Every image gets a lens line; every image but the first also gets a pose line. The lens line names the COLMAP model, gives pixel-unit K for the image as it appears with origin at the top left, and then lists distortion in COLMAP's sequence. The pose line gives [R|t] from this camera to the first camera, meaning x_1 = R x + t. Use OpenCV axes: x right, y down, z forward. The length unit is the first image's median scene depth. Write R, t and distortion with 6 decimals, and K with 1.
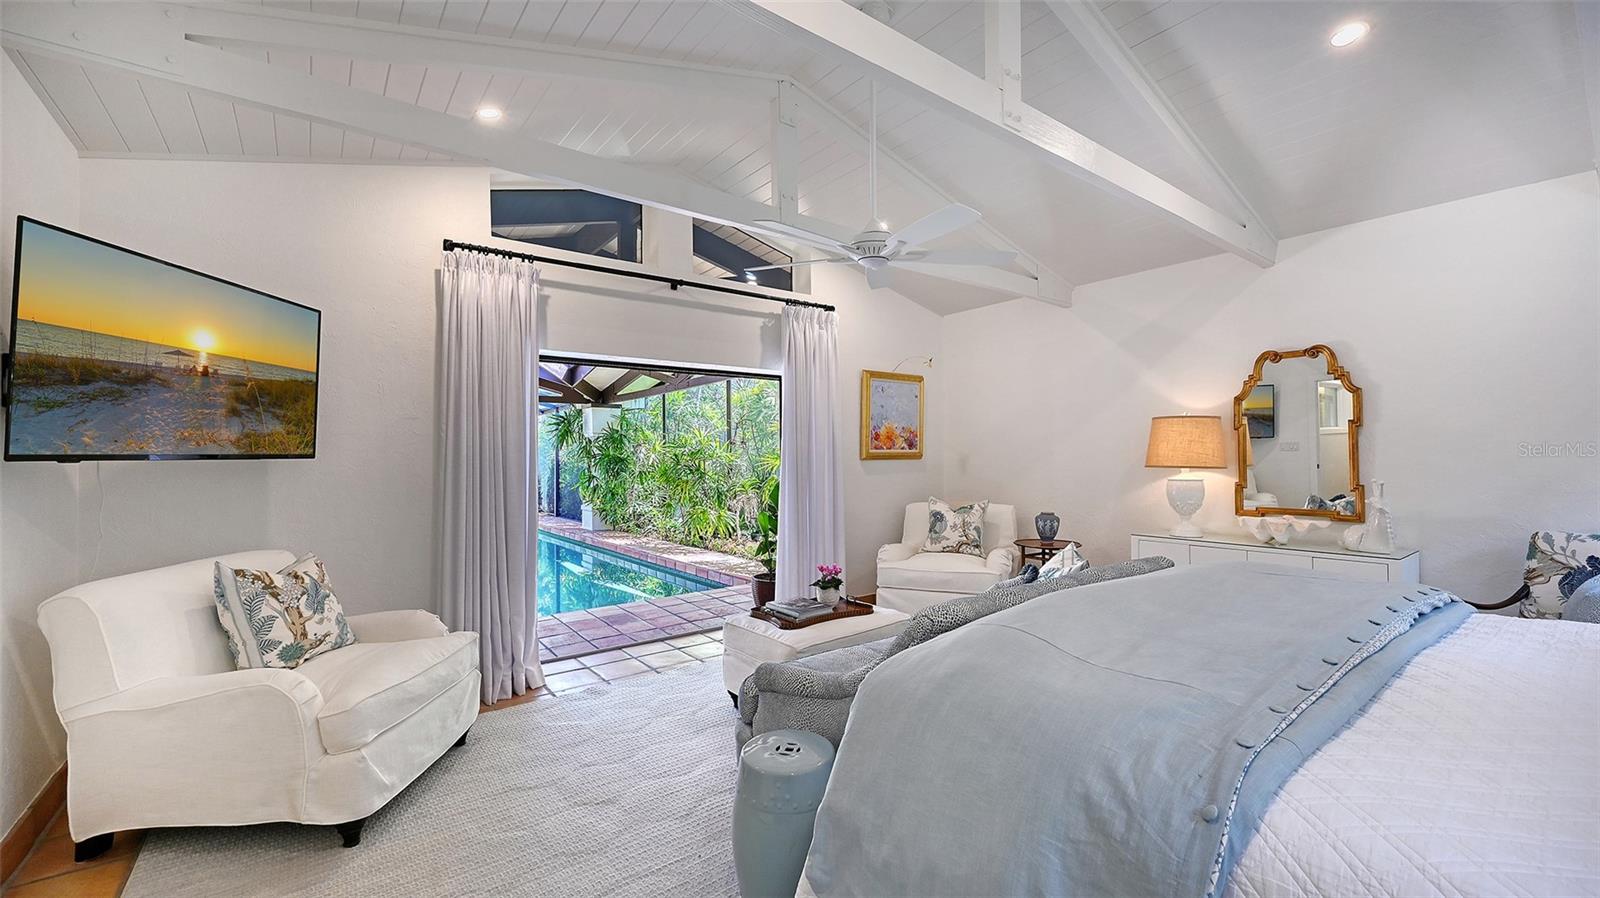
lens RADIAL K [[648.9, 0, 811.0], [0, 648.9, 450.2], [0, 0, 1]] dist [-0.003486, -0.000149]
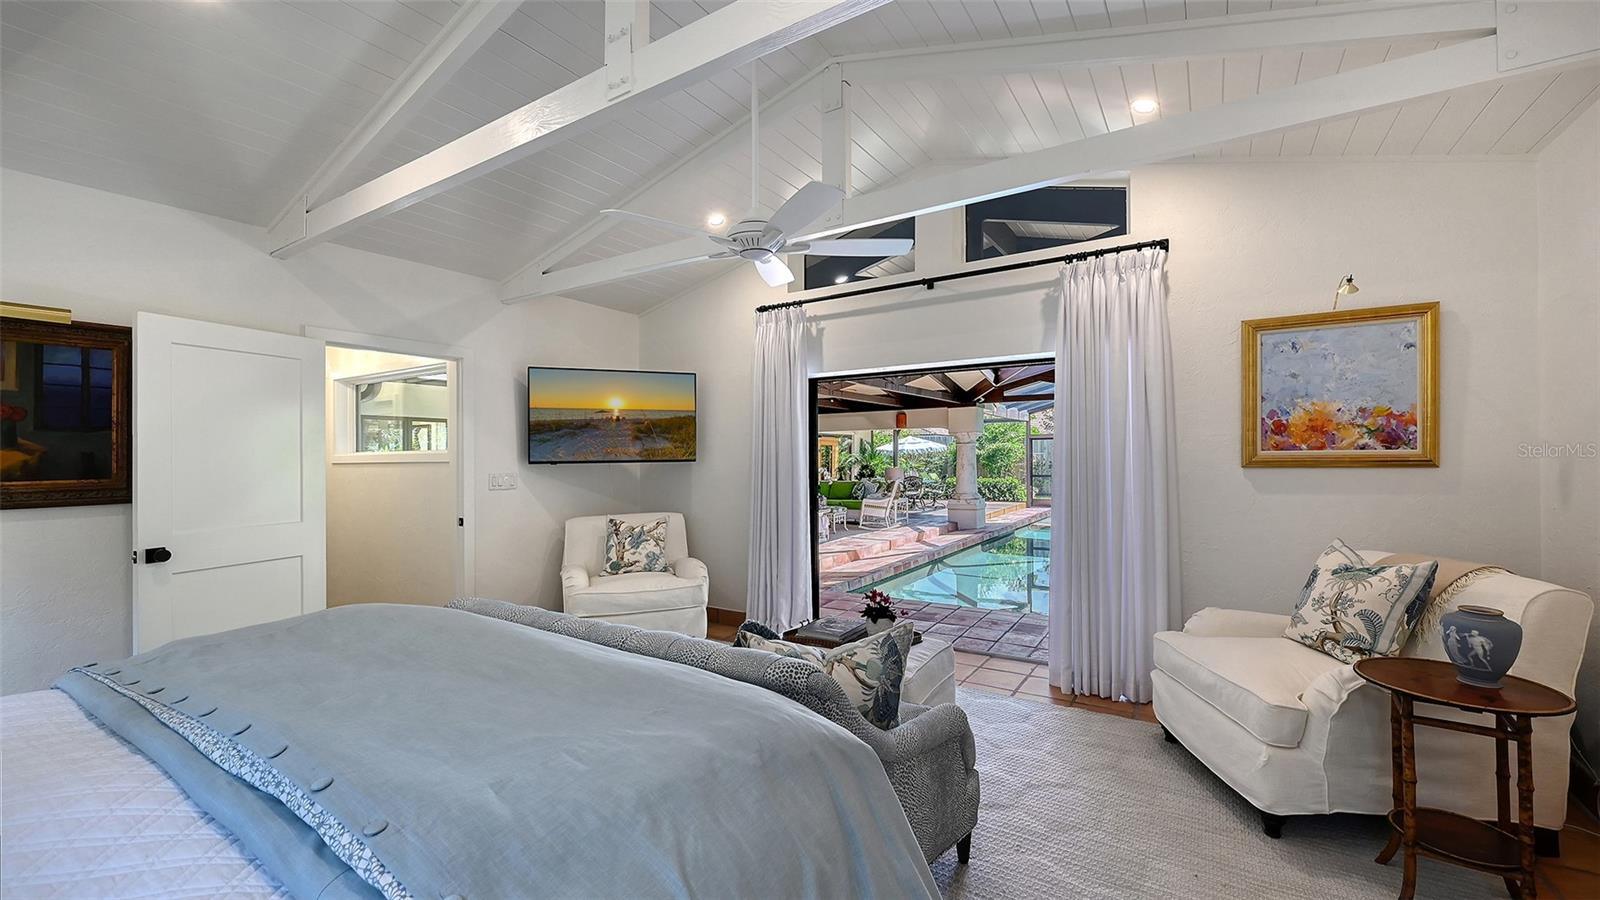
lens RADIAL K [[648.9, 0, 811.7], [0, 648.9, 449.2], [0, 0, 1]] dist [-0.003486, -0.000149]
pose [[0.331871, -0.002671, -0.943321, 0.765567], [0.016413, 0.999861, 0.002943, -0.015946], [0.943182, -0.016459, 0.331869, 0.599752]]
